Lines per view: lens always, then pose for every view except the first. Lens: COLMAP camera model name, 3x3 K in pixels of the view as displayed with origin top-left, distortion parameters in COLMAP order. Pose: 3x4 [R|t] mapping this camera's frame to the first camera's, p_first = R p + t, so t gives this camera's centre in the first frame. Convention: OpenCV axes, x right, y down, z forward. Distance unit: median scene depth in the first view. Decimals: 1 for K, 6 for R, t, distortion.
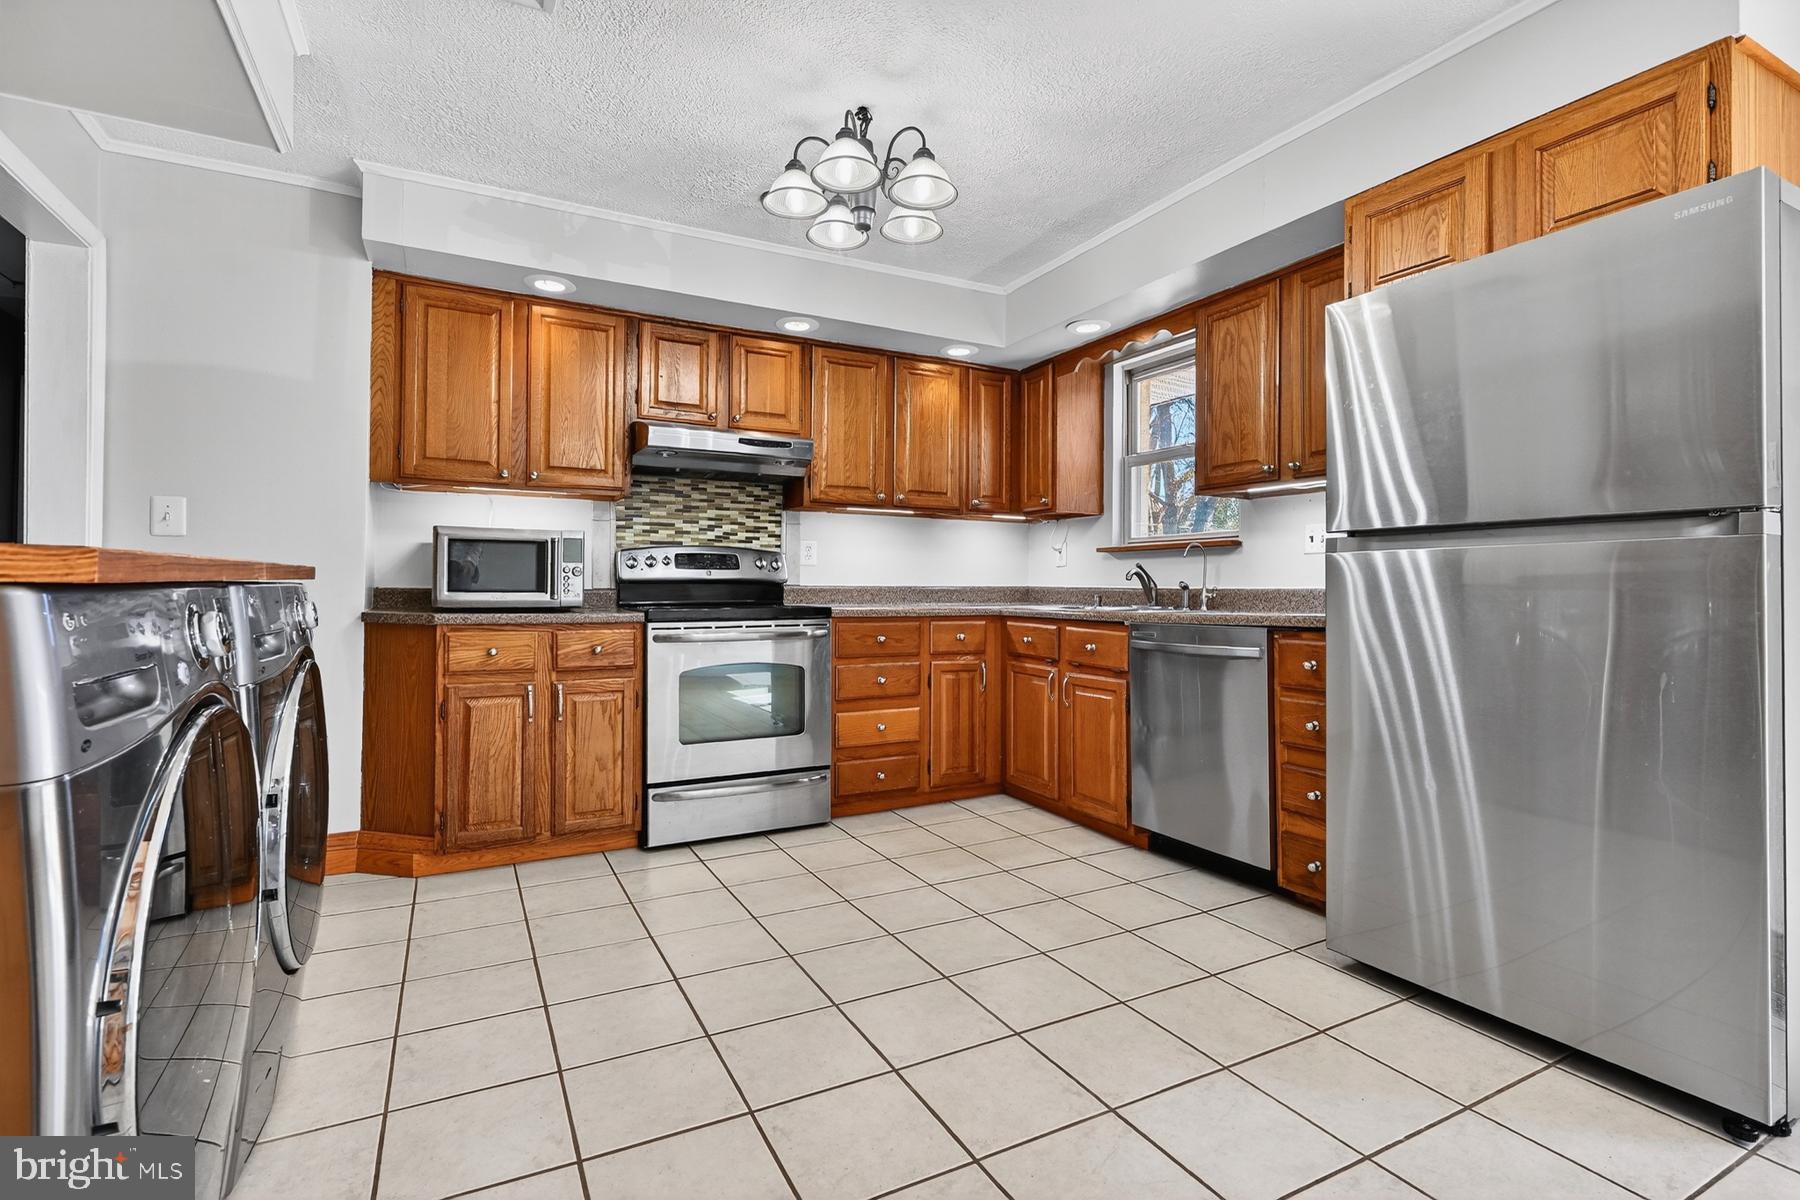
lens RADIAL K [[845.7, 0, 896.5], [0, 845.7, 581.5], [0, 0, 1]] dist [-0.002176, -0.000063]
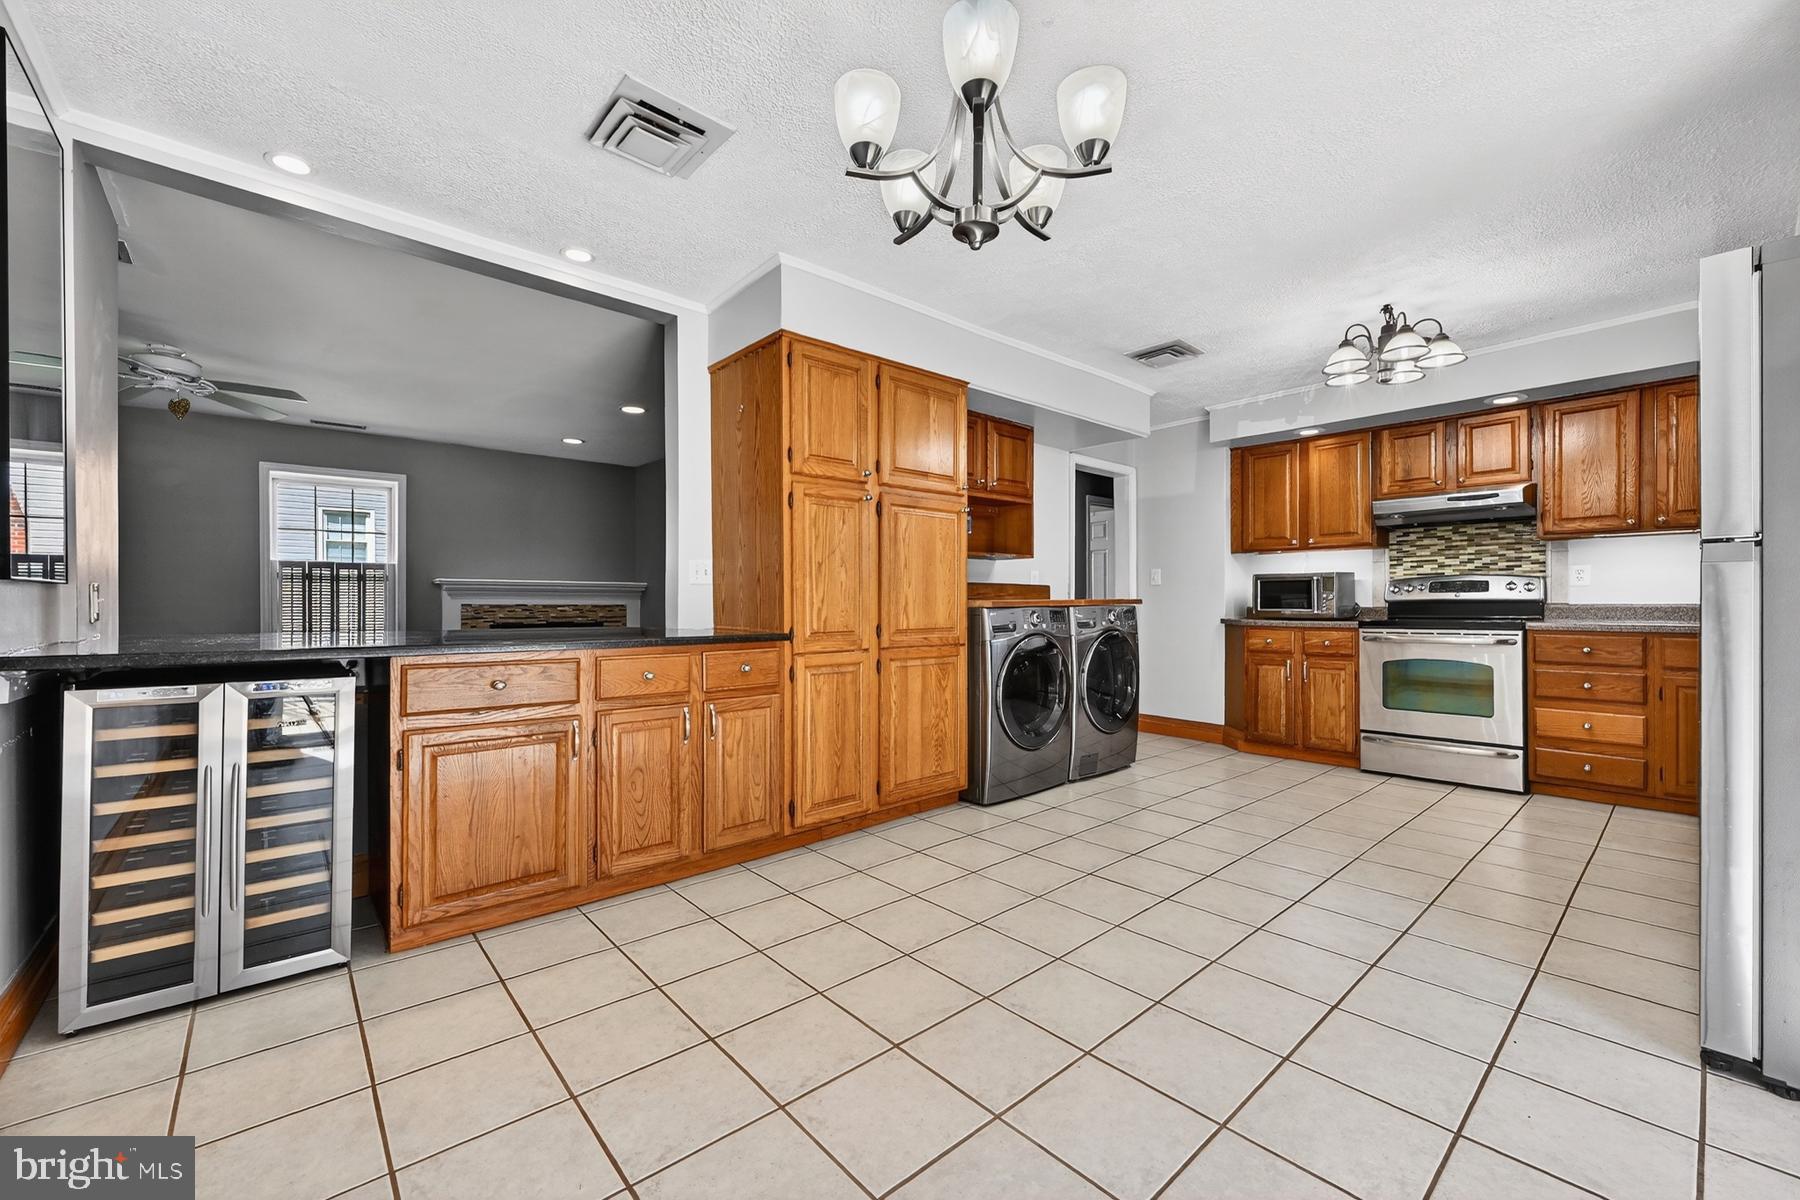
lens RADIAL K [[713.2, 0, 895.4], [0, 713.2, 603.2], [0, 0, 1]] dist [-0.001089, -0.000008]
pose [[0.237858, -0.006271, -0.971280, 0.689612], [0.011134, 0.999931, -0.003729, -0.003005], [0.971236, -0.009928, 0.237911, -0.147169]]
